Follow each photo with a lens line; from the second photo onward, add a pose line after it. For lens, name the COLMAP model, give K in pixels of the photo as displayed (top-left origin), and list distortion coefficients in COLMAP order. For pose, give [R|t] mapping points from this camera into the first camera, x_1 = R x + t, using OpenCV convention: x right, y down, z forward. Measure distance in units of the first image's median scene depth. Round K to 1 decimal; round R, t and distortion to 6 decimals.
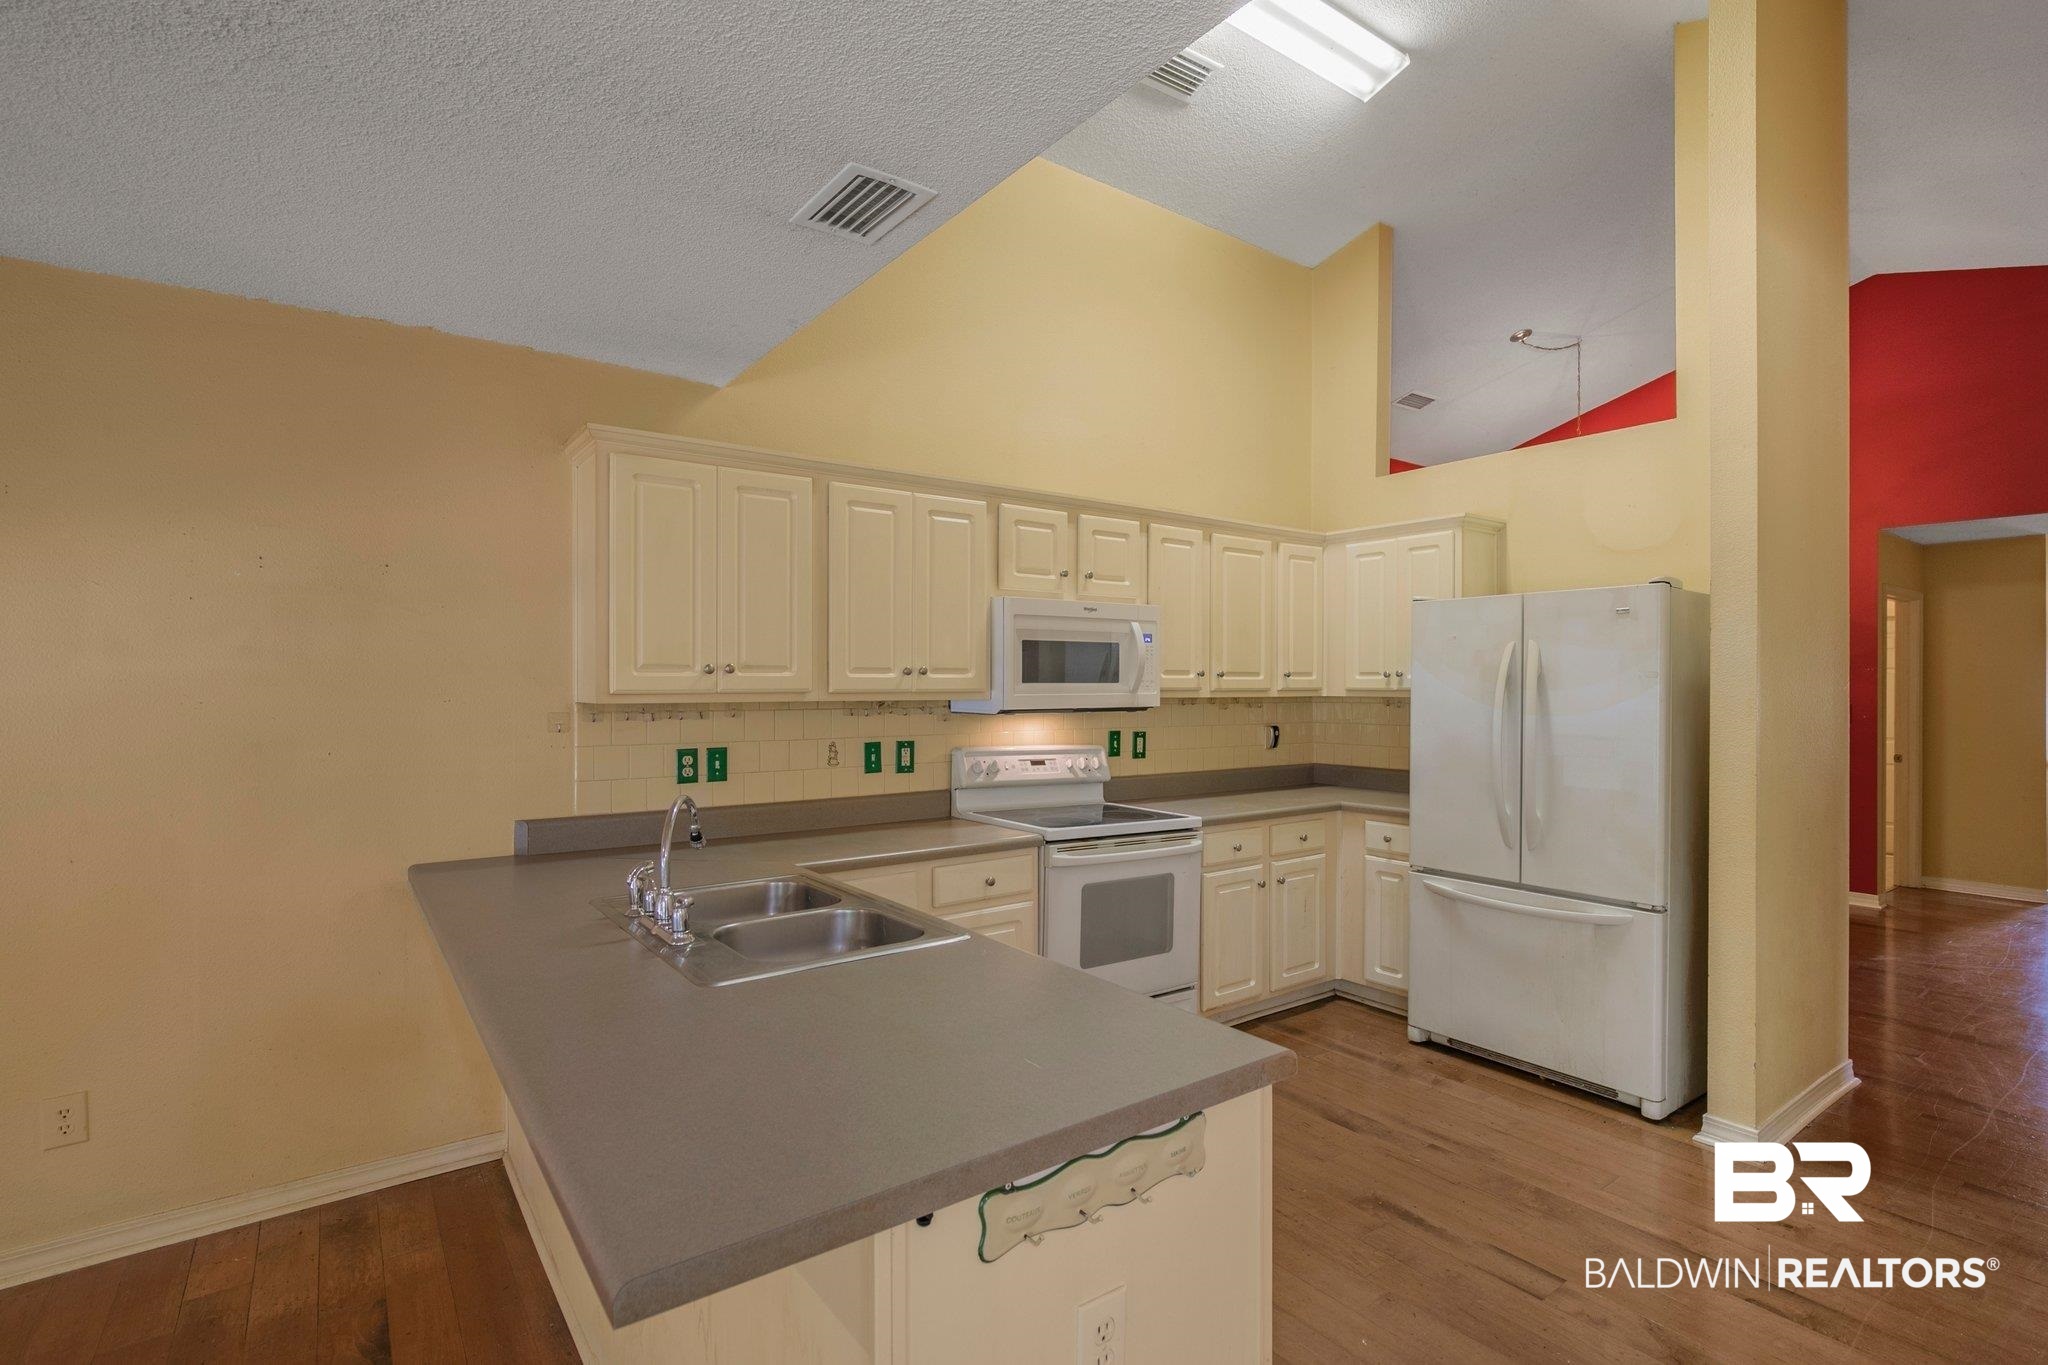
lens RADIAL K [[960.2, 0, 1013.9], [0, 960.2, 689.8], [0, 0, 1]] dist [-0.001322, 0.000141]
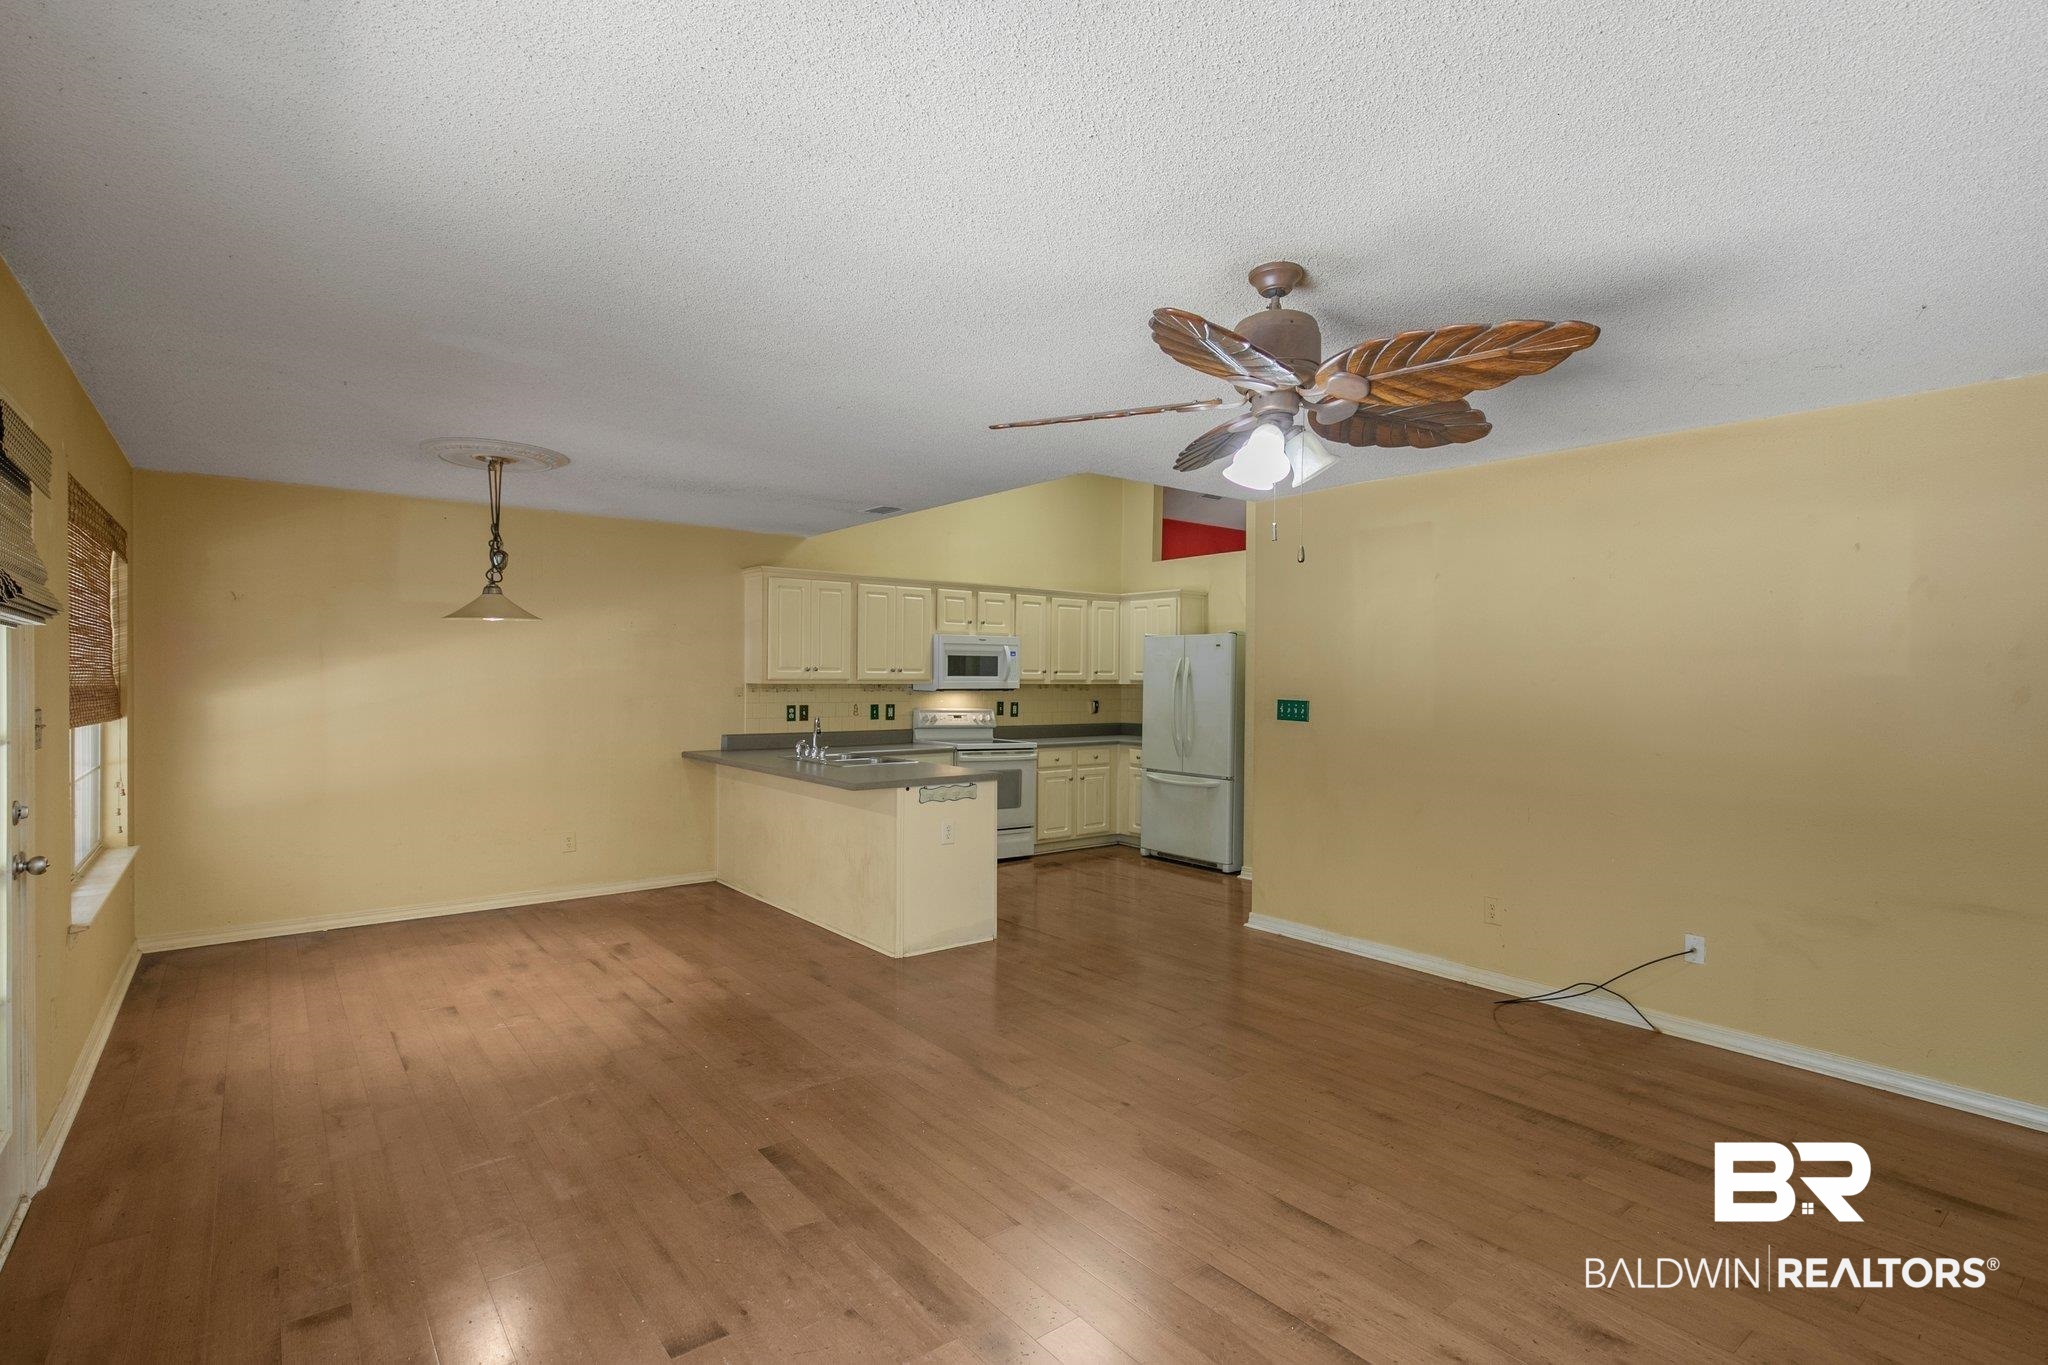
lens RADIAL K [[981.7, 0, 1024.0], [0, 981.7, 682.5], [0, 0, 1]] dist [-0.005862, -0.000114]
pose [[0.998823, 0.007041, 0.047989, 0.069633], [-0.007104, 0.999974, 0.001149, 0.003312], [-0.047980, -0.001488, 0.998847, -1.093868]]
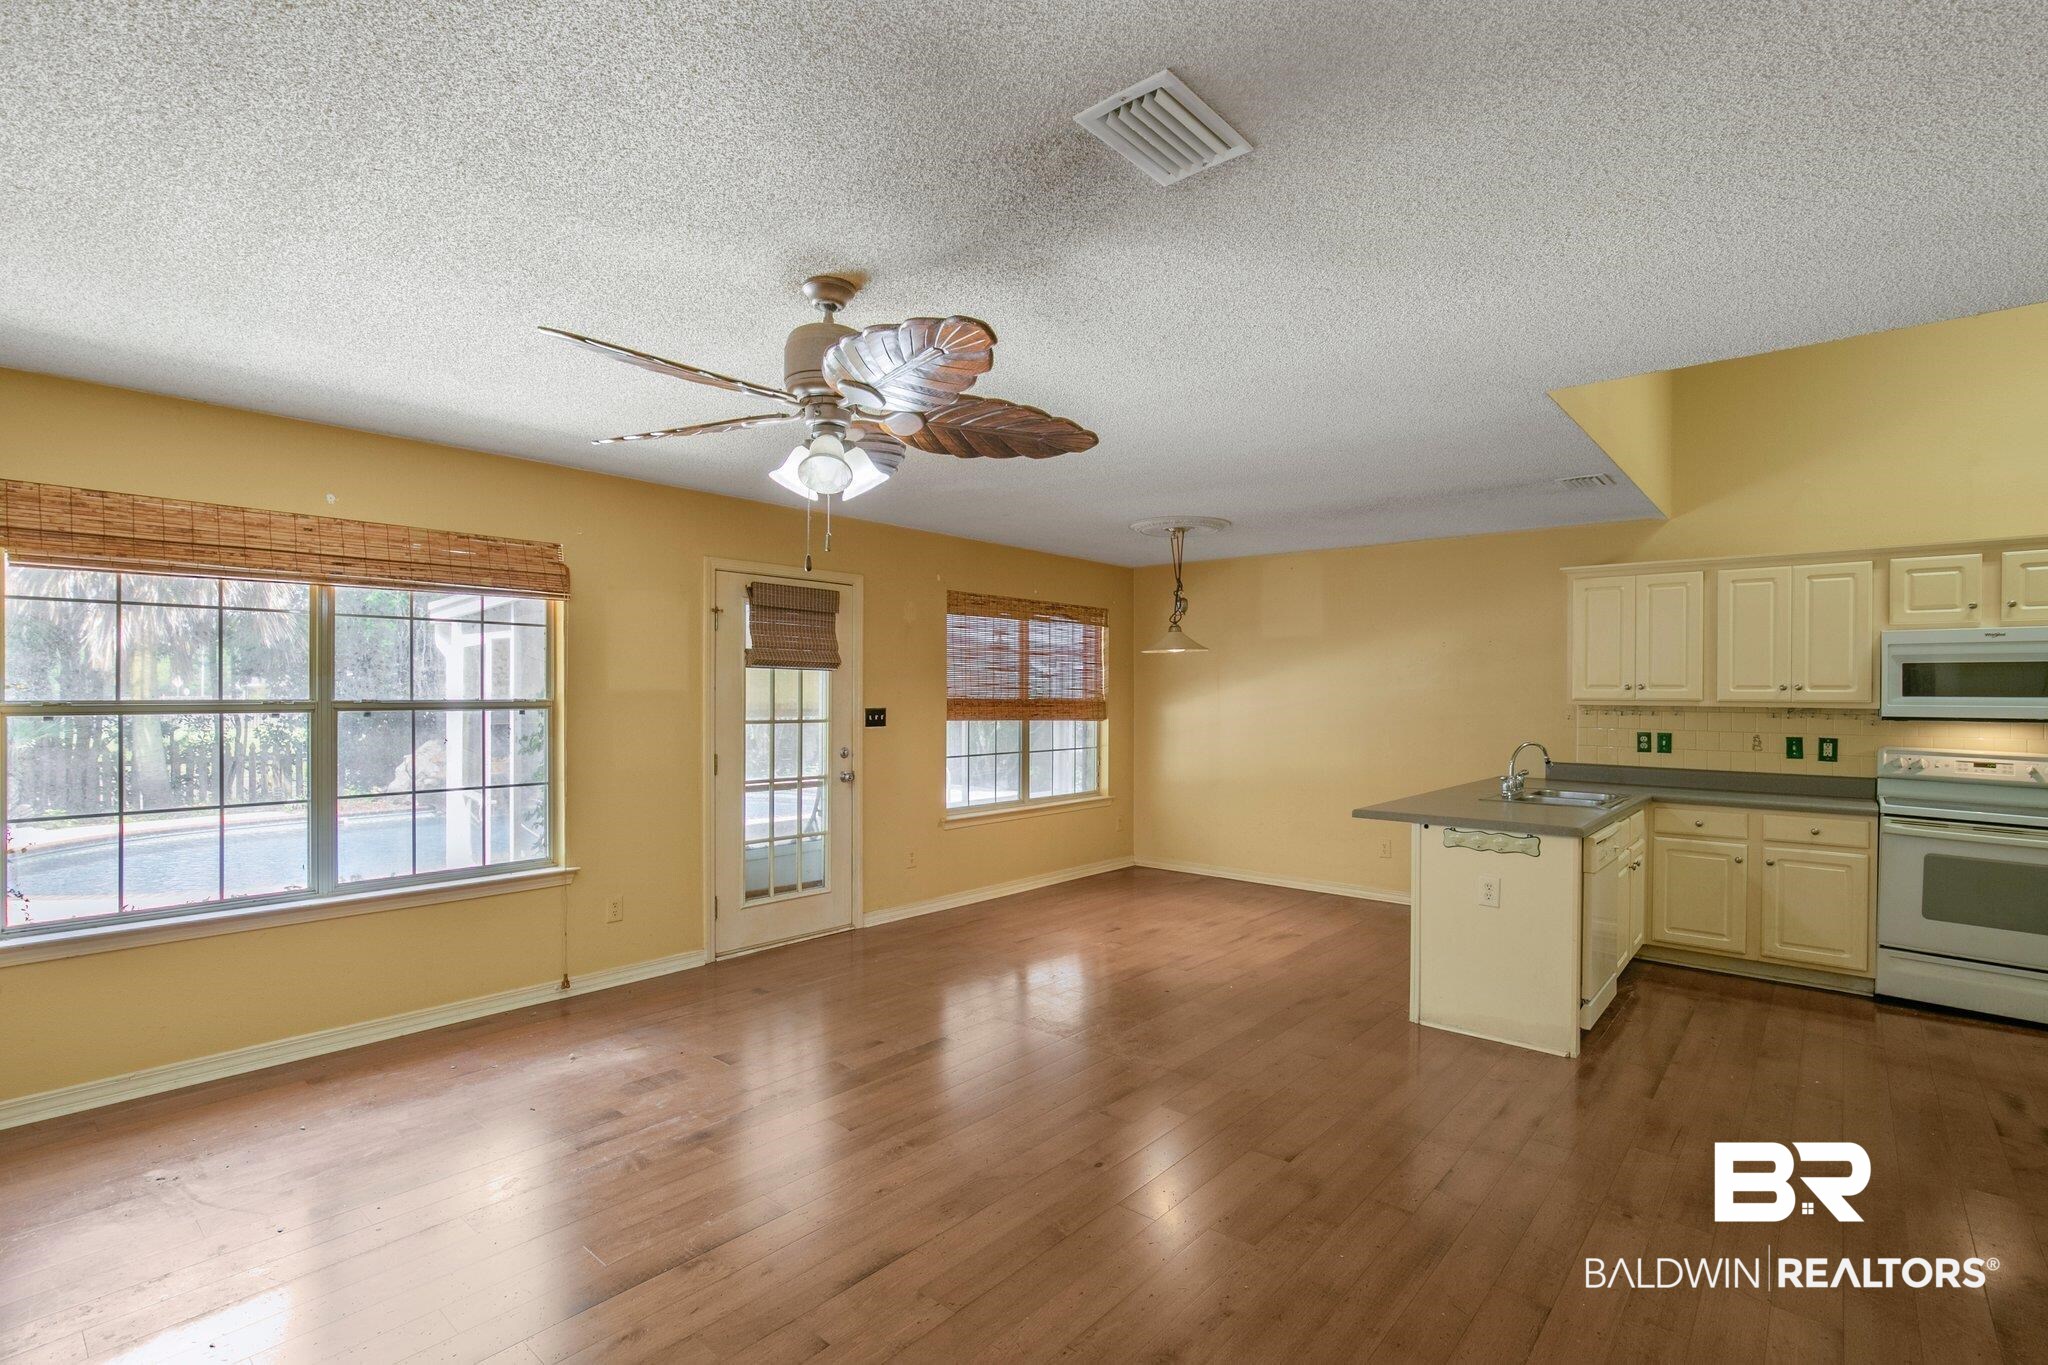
lens RADIAL K [[971.6, 0, 1032.9], [0, 971.6, 696.9], [0, 0, 1]] dist [-0.002946, 0.000782]
pose [[0.240298, 0.007083, -0.970673, 0.972613], [-0.013444, 0.999902, 0.003968, 0.004144], [0.970606, 0.012097, 0.240370, -0.444796]]
